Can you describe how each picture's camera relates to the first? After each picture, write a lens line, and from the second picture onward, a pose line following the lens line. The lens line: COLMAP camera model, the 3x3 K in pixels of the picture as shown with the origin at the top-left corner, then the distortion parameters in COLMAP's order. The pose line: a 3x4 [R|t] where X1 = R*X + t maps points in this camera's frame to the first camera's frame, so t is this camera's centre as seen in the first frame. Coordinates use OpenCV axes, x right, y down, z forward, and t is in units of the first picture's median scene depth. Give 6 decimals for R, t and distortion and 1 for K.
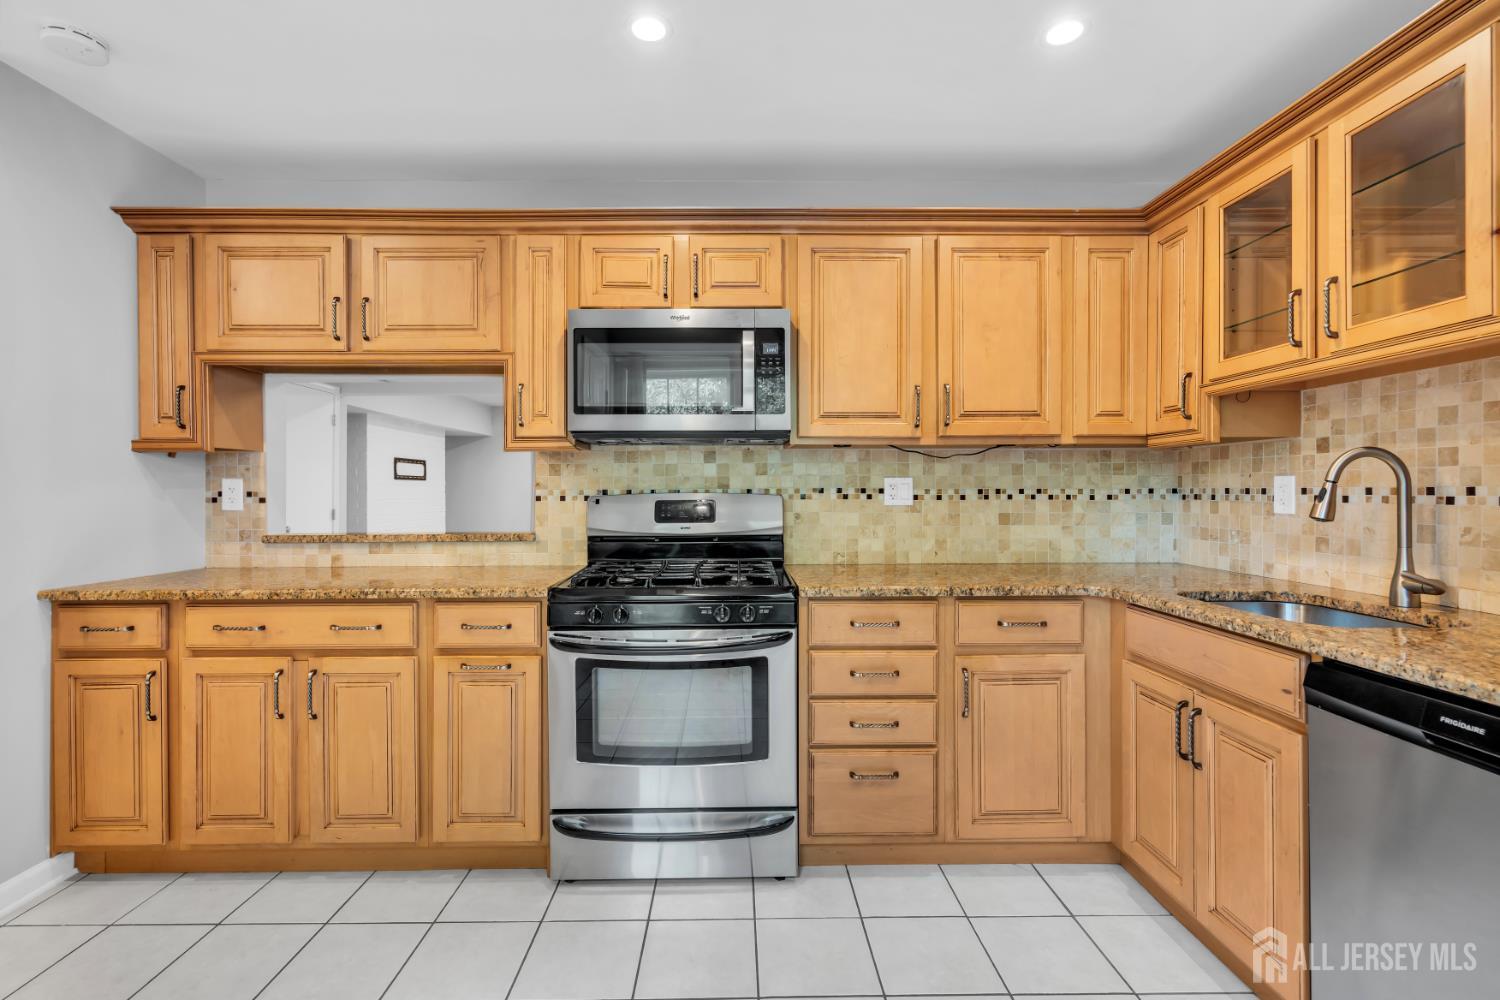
lens RADIAL K [[683.4, 0, 750.0], [0, 683.4, 500.0], [0, 0, 1]] dist [-0.001855, -0.000291]
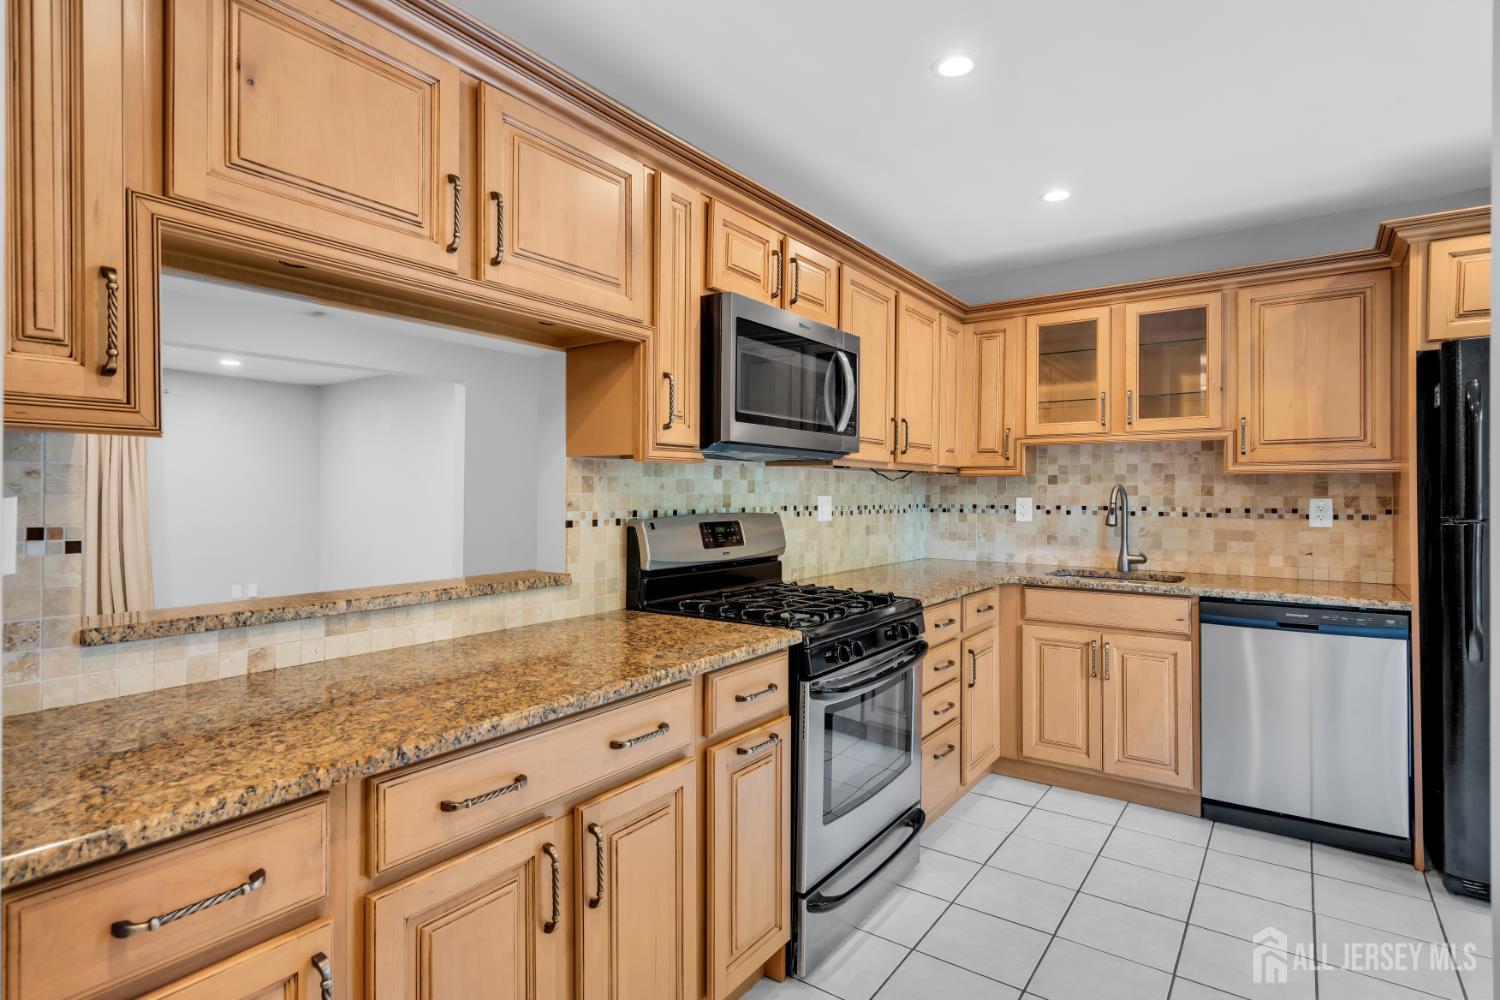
lens RADIAL K [[765.6, 0, 750.0], [0, 765.6, 500.0], [0, 0, 1]] dist [0.004430, 0.000499]
pose [[0.593590, -0.002193, 0.804764, -0.953159], [0.005141, 0.999986, -0.001067, -0.028954], [-0.804751, 0.004771, 0.593594, 0.426317]]
